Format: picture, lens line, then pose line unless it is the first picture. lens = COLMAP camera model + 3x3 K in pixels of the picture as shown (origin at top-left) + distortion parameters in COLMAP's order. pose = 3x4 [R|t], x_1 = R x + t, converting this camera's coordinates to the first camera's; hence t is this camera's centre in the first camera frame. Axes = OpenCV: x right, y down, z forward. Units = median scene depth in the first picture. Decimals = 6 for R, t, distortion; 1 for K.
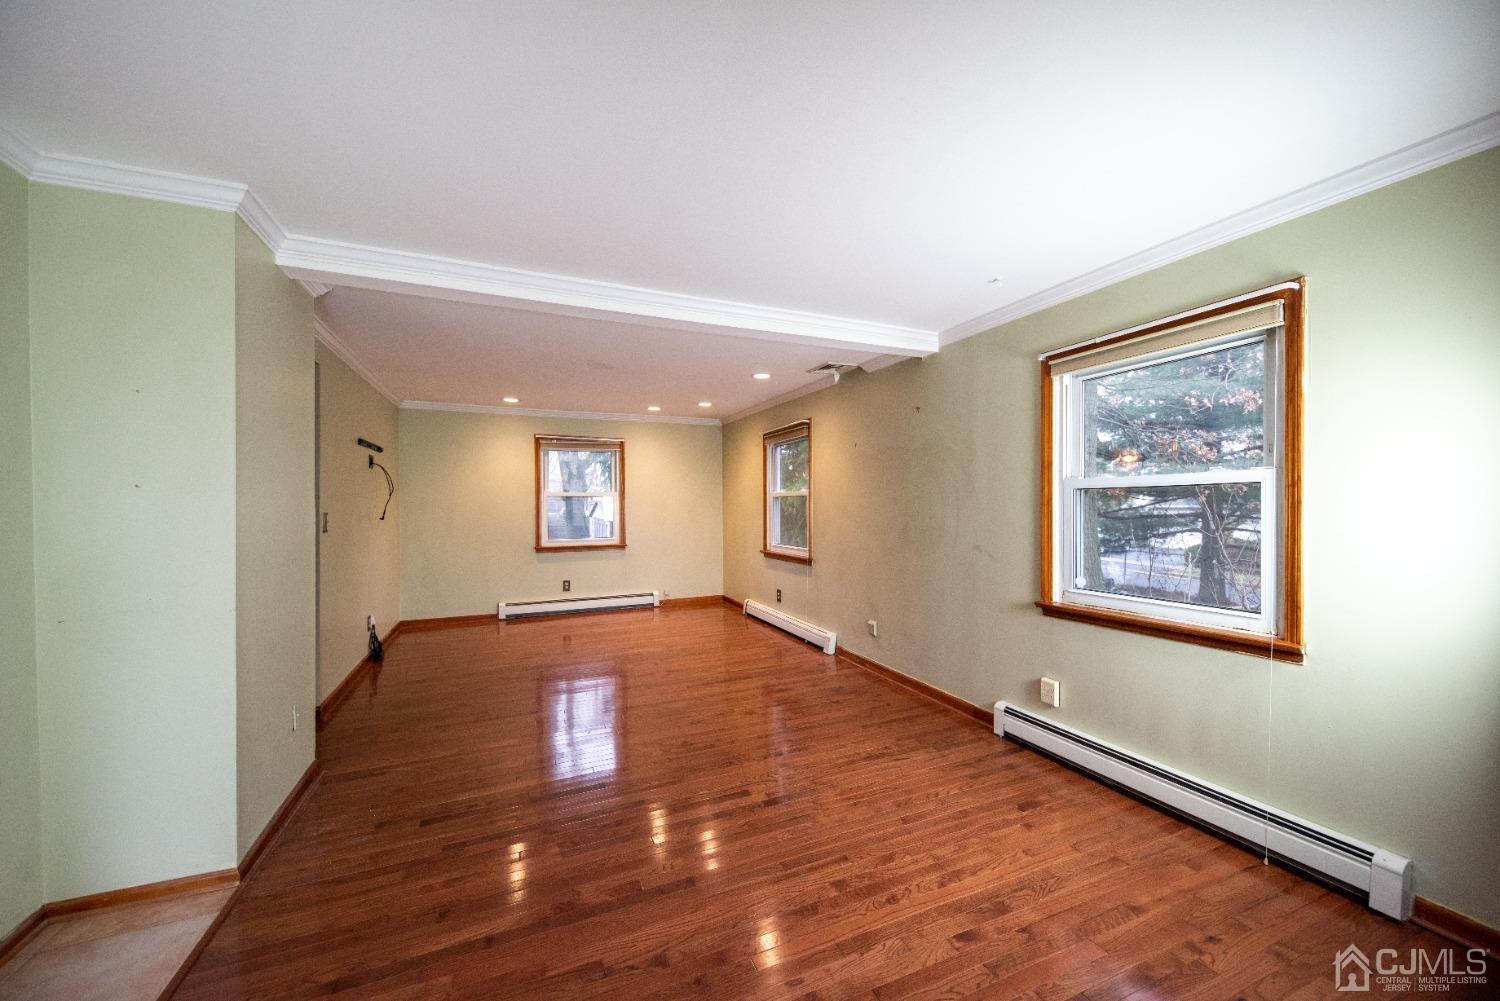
lens RADIAL K [[549.6, 0, 761.9], [0, 549.6, 513.4], [0, 0, 1]] dist [0.004296, -0.000159]
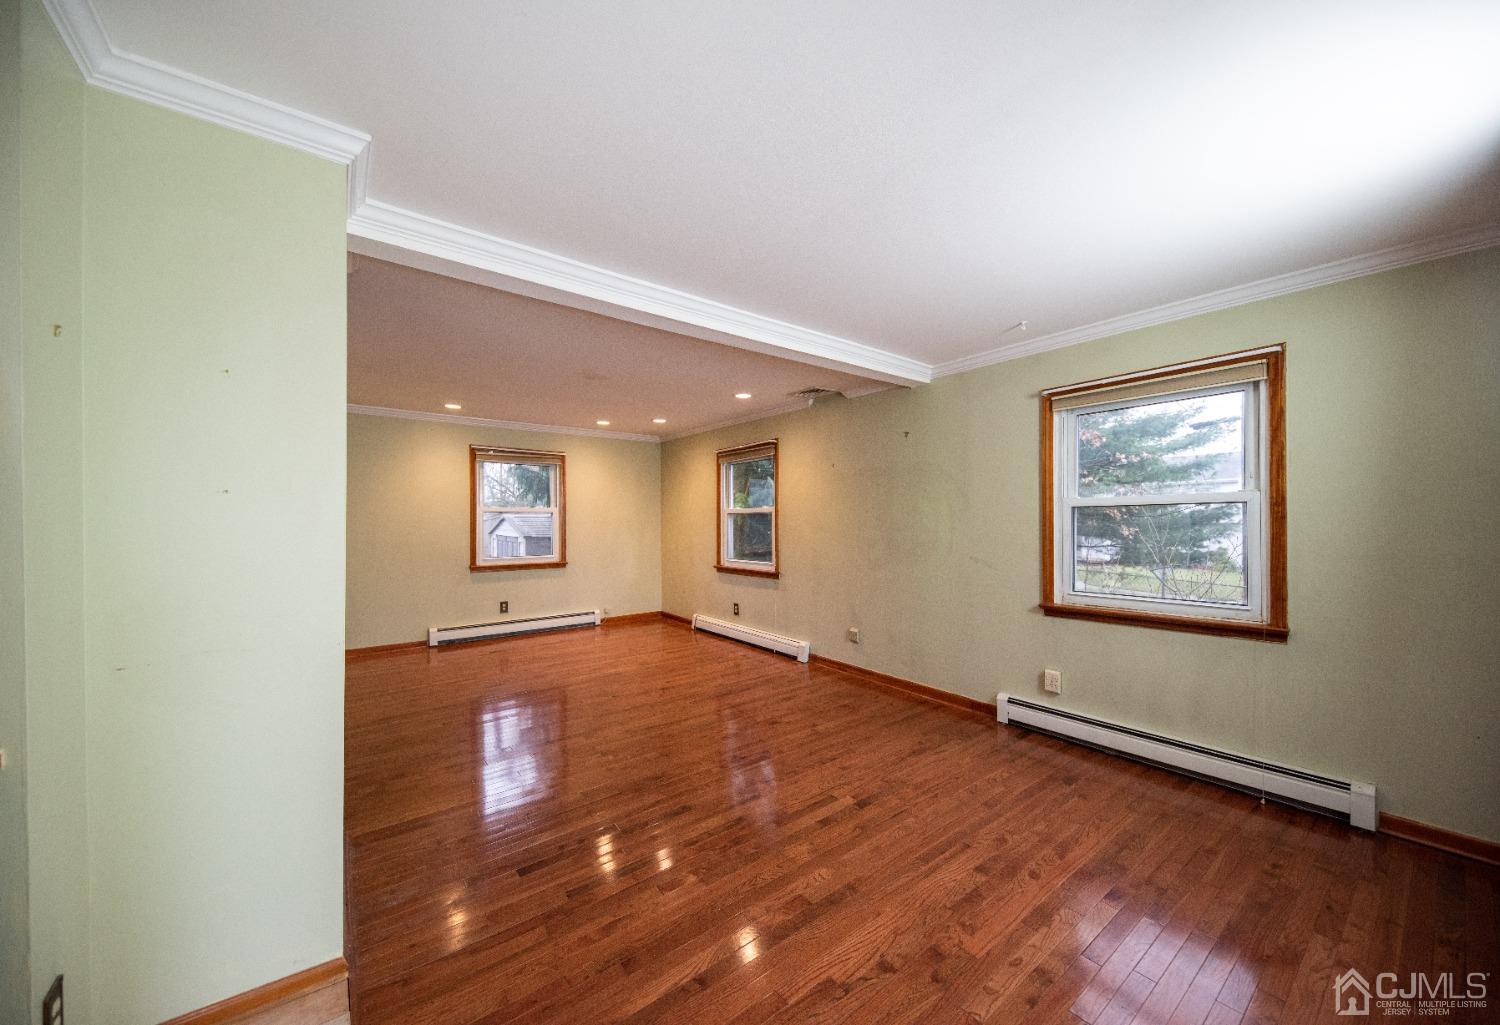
lens RADIAL K [[529.3, 0, 744.8], [0, 529.3, 525.1], [0, 0, 1]] dist [0.002952, -0.000332]
pose [[0.973600, 0.000818, 0.228260, -0.223996], [0.001846, 0.999933, -0.011457, 0.004193], [-0.228254, 0.011576, 0.973533, 0.035180]]
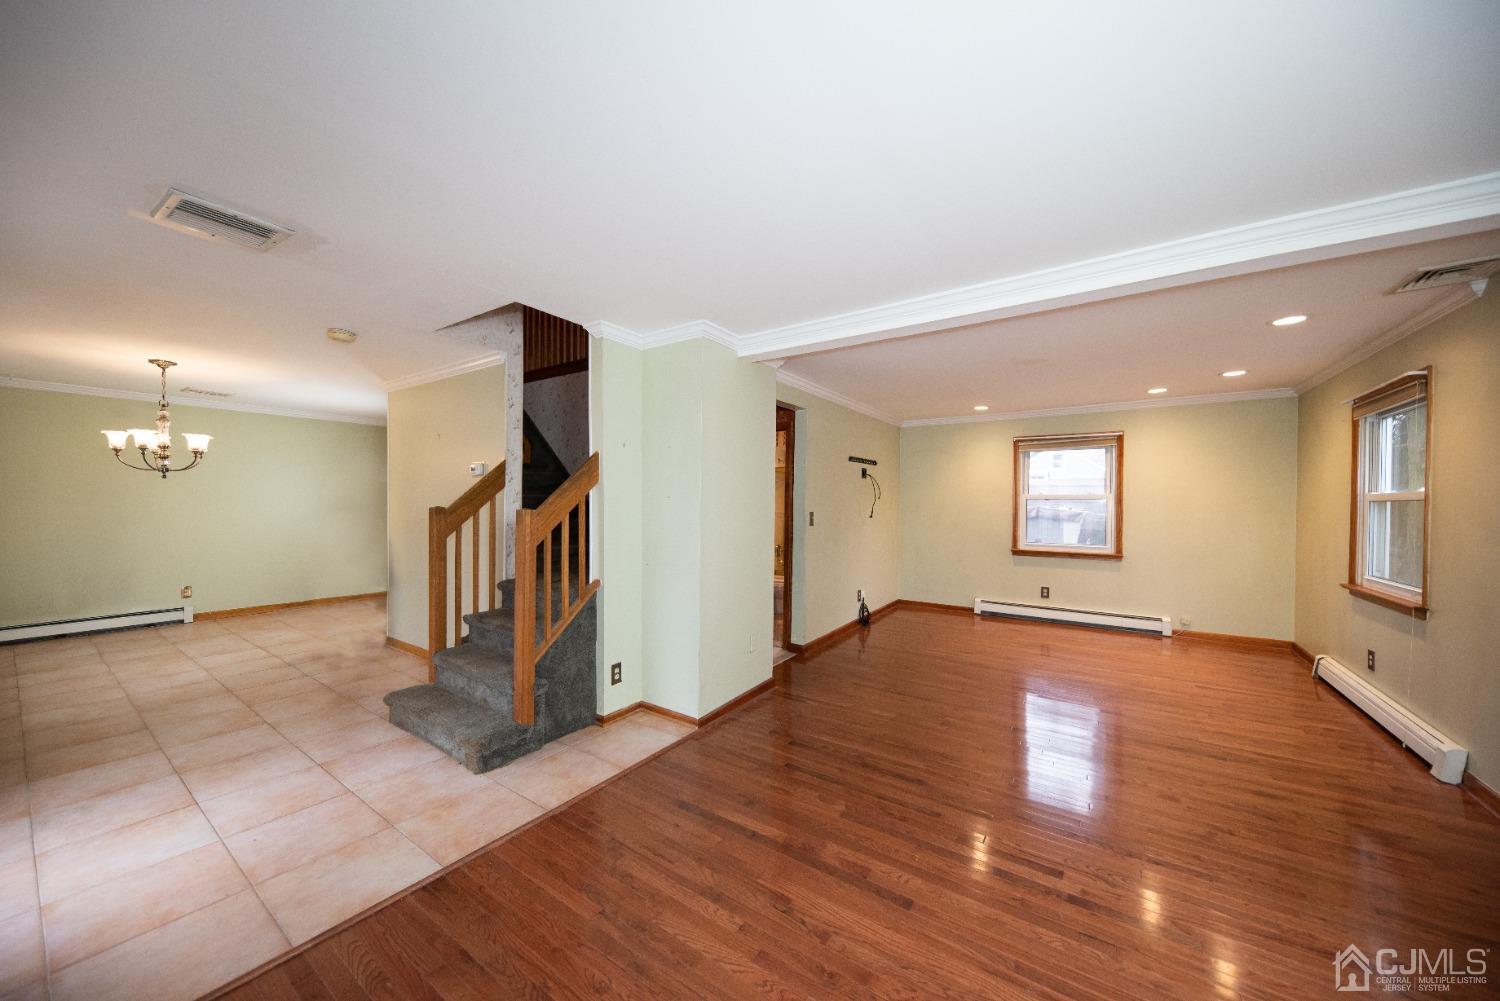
lens RADIAL K [[522.6, 0, 740.4], [0, 522.6, 508.1], [0, 0, 1]] dist [-0.002332, -0.001304]
pose [[0.514405, 0.015485, -0.857407, 0.202731], [-0.022727, 0.999732, 0.004421, -0.009430], [0.857246, 0.017212, 0.514619, 0.108843]]
